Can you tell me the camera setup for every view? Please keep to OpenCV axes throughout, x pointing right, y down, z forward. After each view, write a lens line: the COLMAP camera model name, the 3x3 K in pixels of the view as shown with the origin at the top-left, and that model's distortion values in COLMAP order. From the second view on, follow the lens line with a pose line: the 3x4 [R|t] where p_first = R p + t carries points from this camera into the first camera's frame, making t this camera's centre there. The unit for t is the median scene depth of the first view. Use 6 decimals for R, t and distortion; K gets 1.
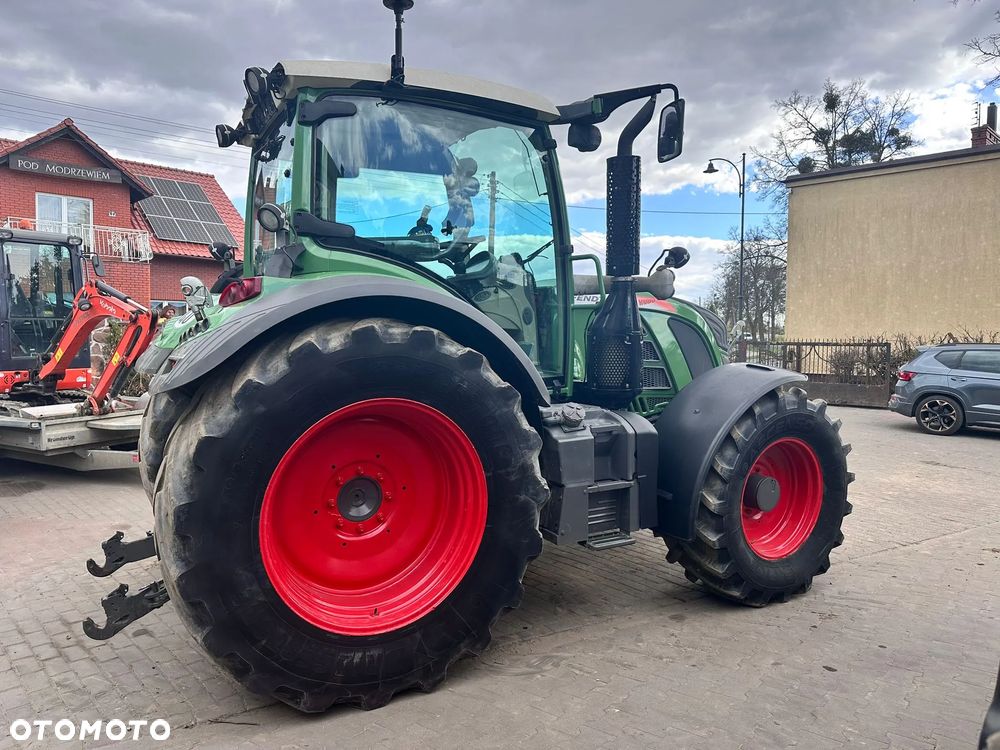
lens RADIAL K [[698.9, 0, 495.4], [0, 698.9, 375.6], [0, 0, 1]] dist [0.051261, -0.060075]
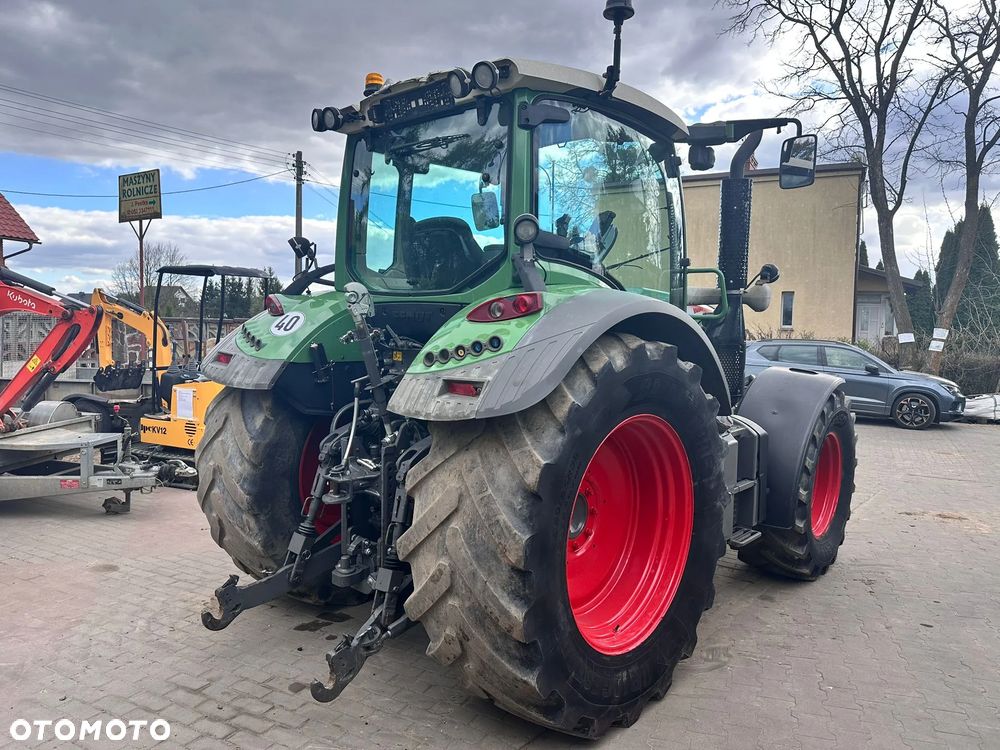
lens RADIAL K [[698.9, 0, 494.1], [0, 698.9, 373.1], [0, 0, 1]] dist [0.051261, -0.060075]
pose [[0.945810, -0.014701, 0.324387, -0.508818], [0.010829, 0.999847, 0.013737, -0.031384], [-0.324539, -0.009480, 0.945825, 0.092374]]
